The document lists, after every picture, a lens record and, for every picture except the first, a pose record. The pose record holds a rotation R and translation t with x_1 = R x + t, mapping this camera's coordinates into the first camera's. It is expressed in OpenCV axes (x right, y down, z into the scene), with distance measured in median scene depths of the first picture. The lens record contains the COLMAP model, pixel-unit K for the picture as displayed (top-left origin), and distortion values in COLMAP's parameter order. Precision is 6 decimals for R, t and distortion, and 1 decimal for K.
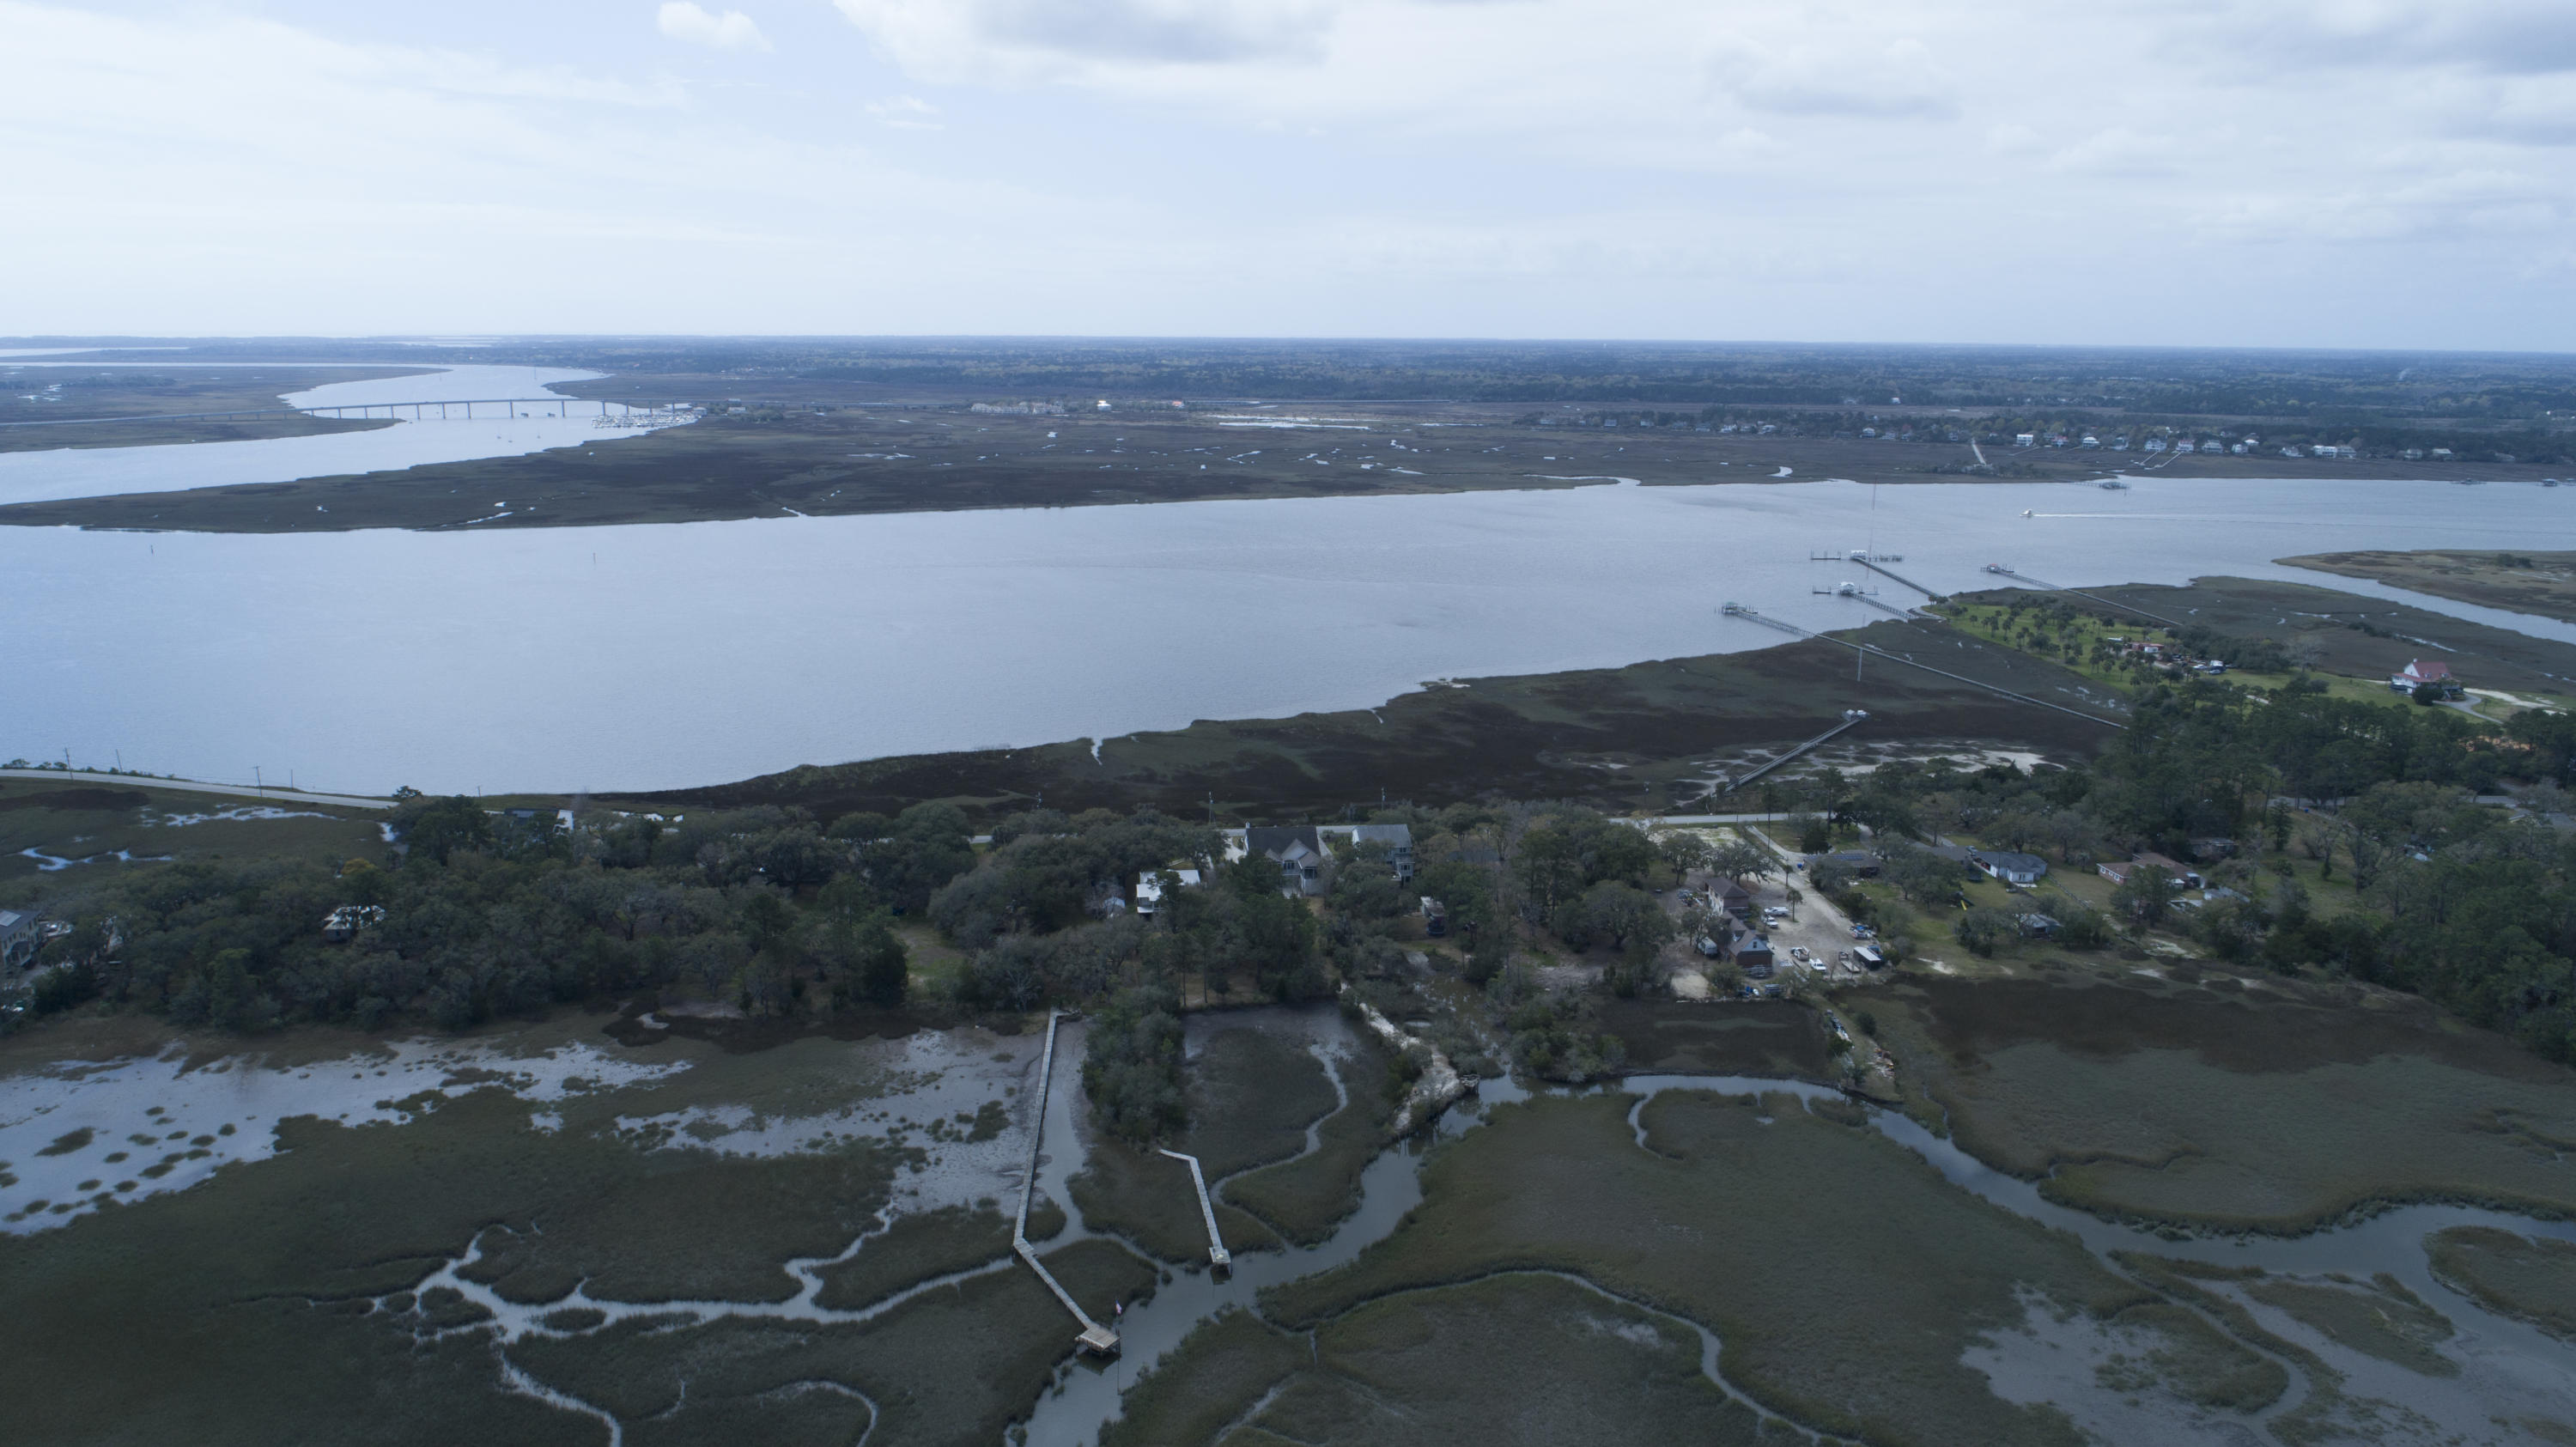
lens RADIAL K [[1727.9, 0, 1288.0], [0, 1727.9, 723.5], [0, 0, 1]] dist [-0.016014, 0.009229]
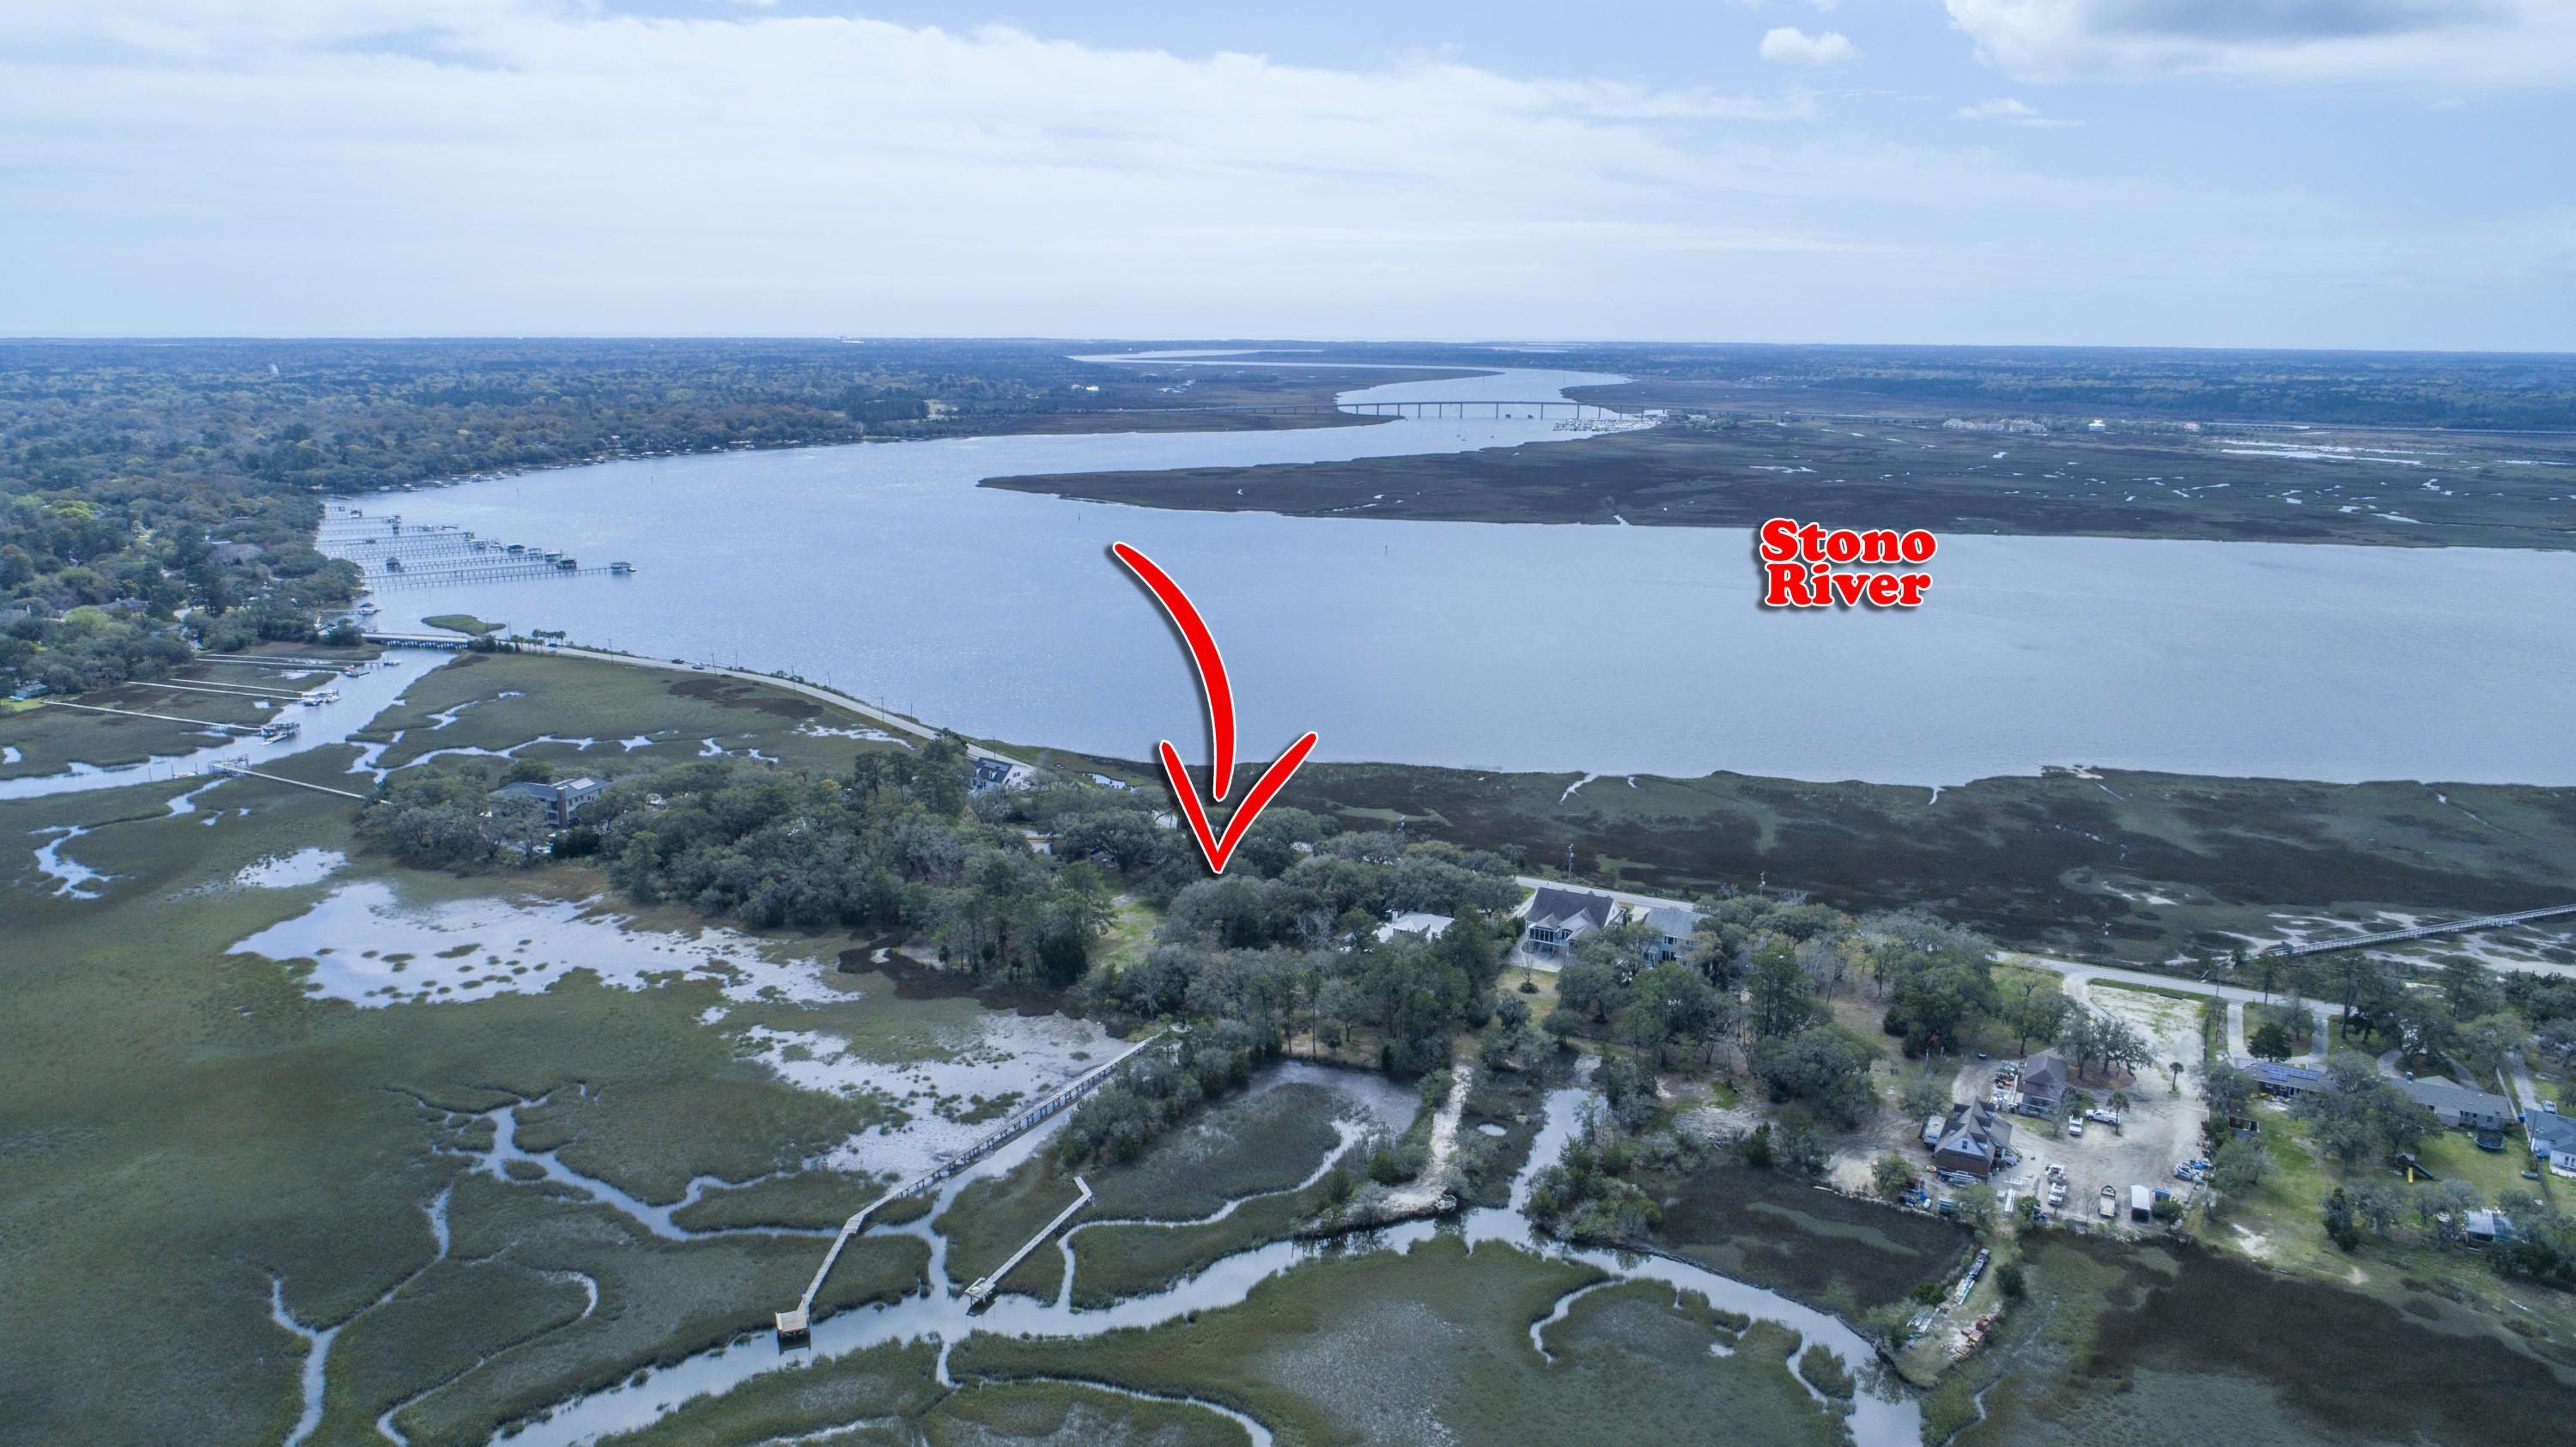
lens RADIAL K [[1727.9, 0, 1288.0], [0, 1727.9, 723.5], [0, 0, 1]] dist [-0.016014, 0.009229]
pose [[0.826123, 0.125200, -0.549404, 0.500585], [-0.127609, 0.991241, 0.034006, -0.055636], [0.548850, 0.042016, 0.834864, 0.213747]]
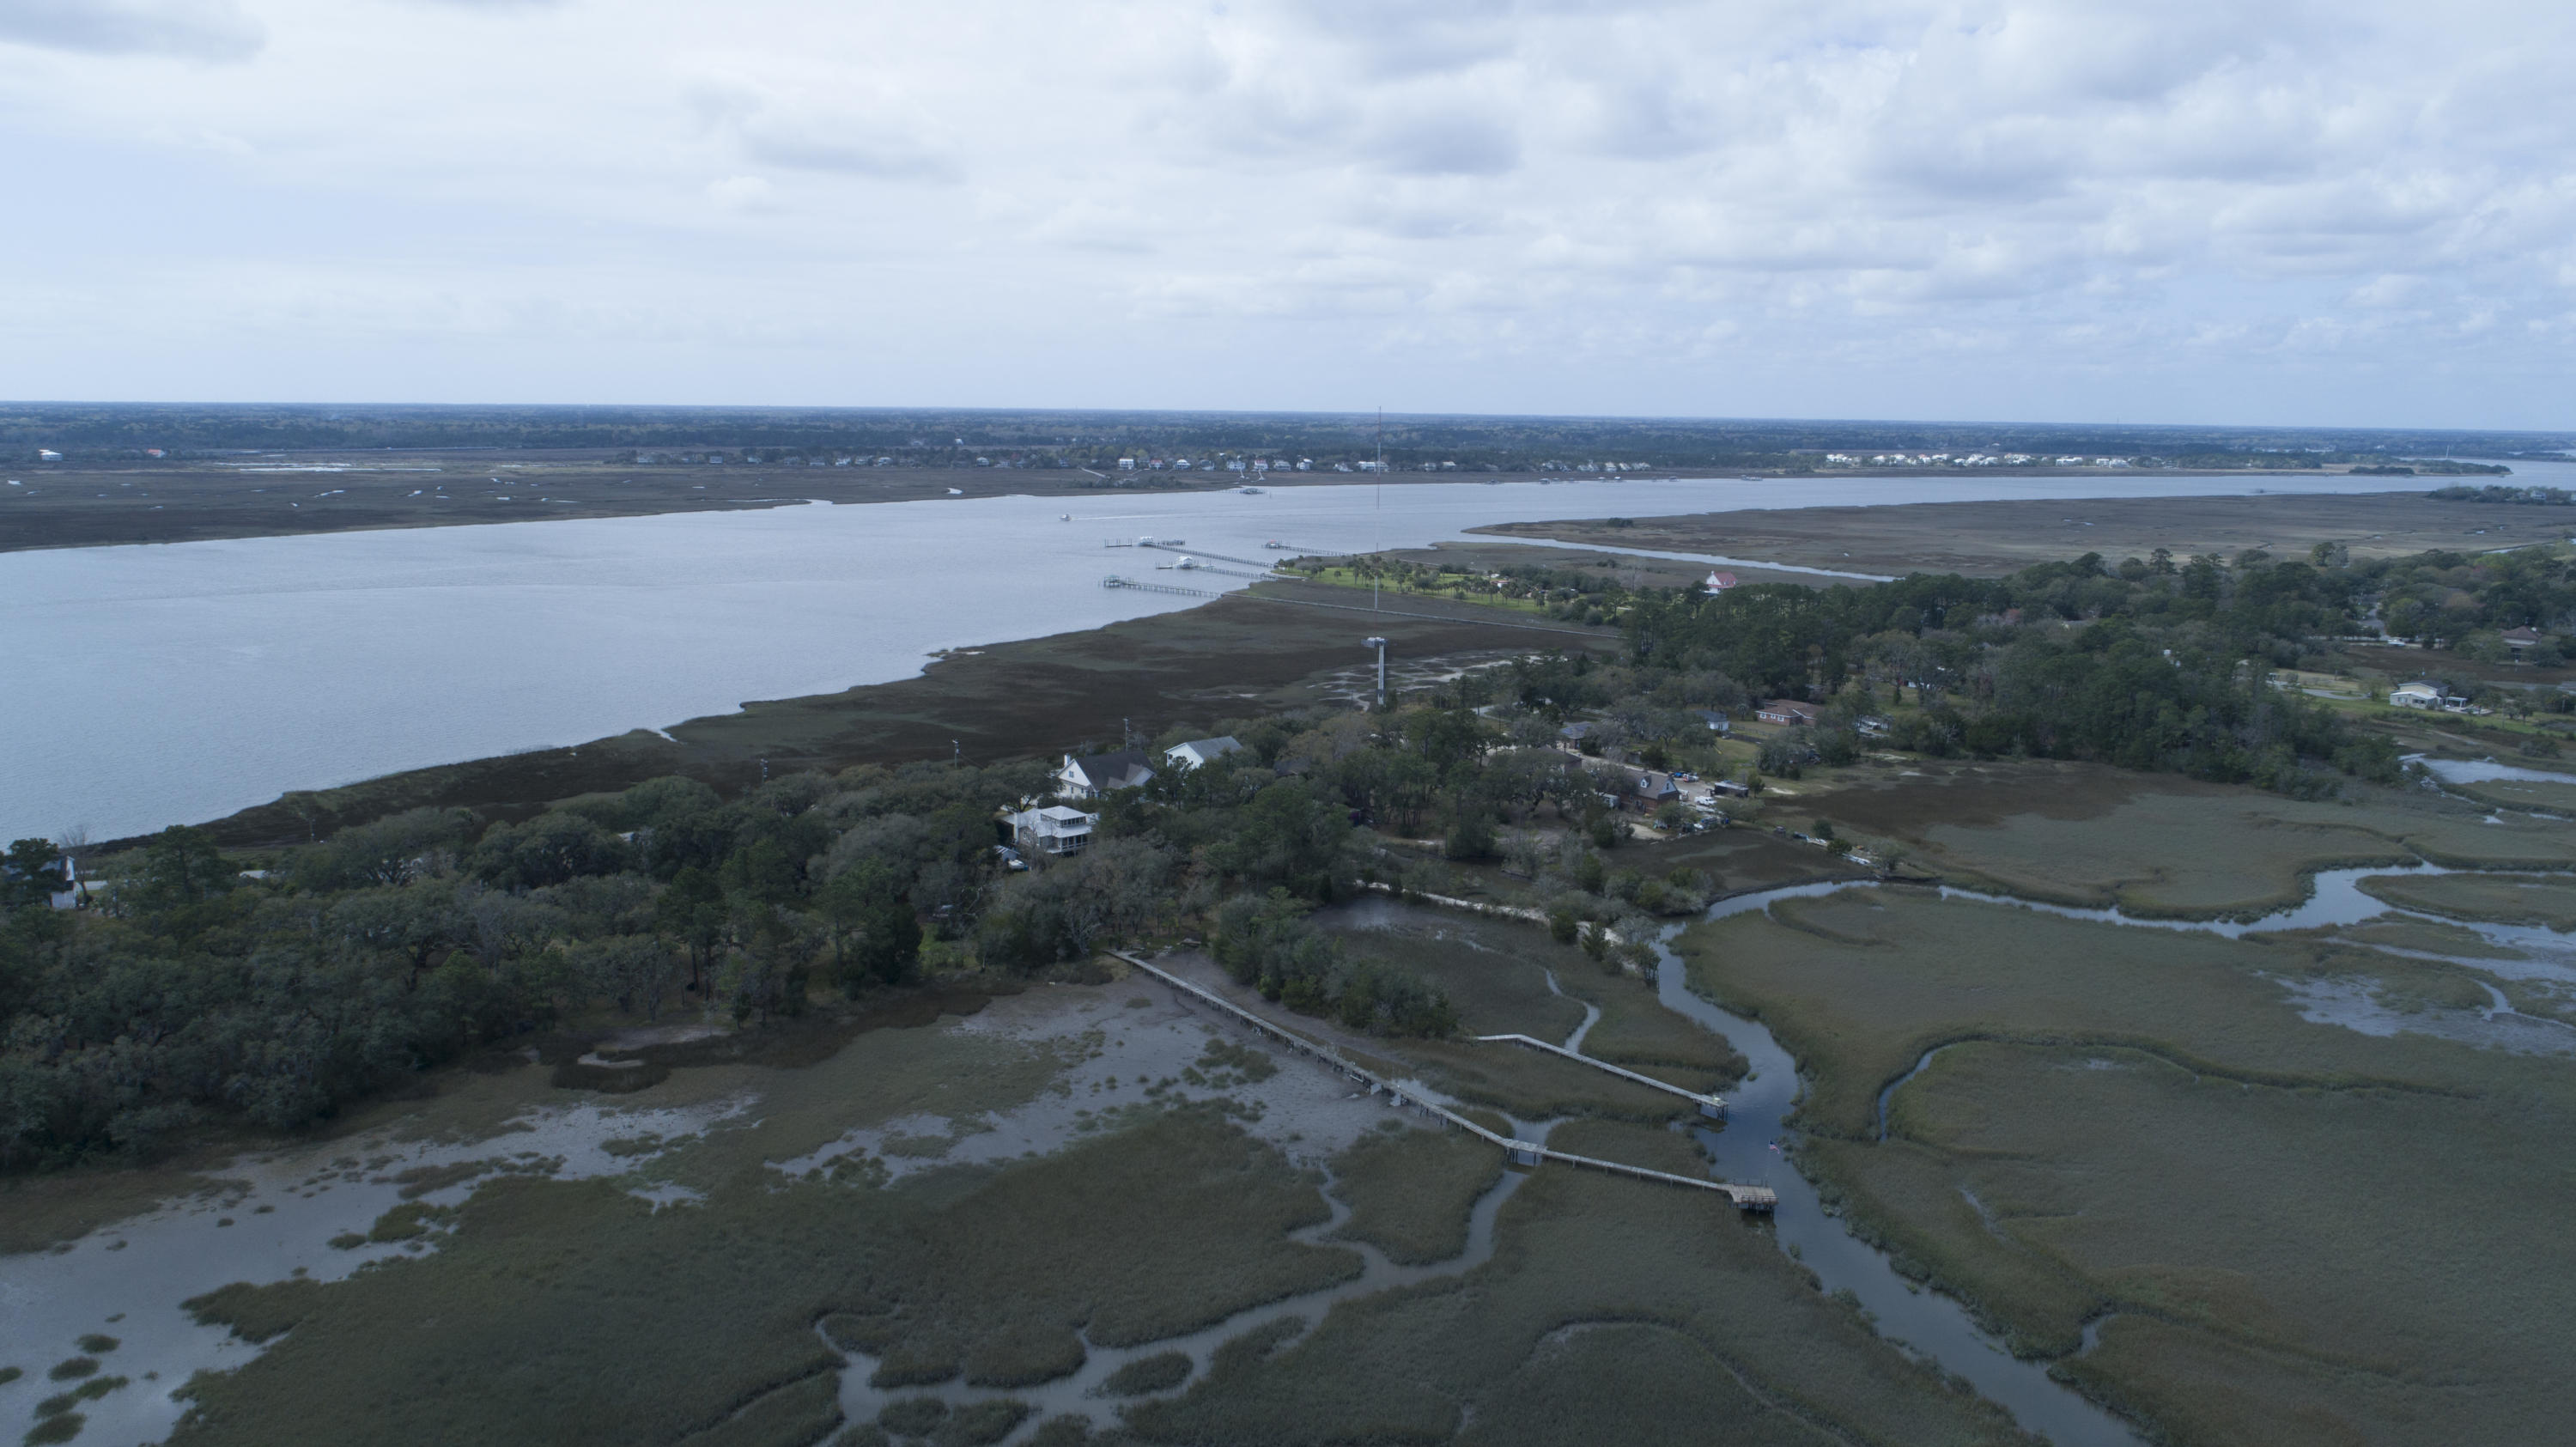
lens RADIAL K [[1727.9, 0, 1288.0], [0, 1727.9, 723.5], [0, 0, 1]] dist [-0.016014, 0.009229]
pose [[0.839617, -0.097799, 0.534302, -0.543138], [0.117956, 0.993012, -0.003598, 0.082066], [-0.530216, 0.066045, 0.845286, 0.305682]]
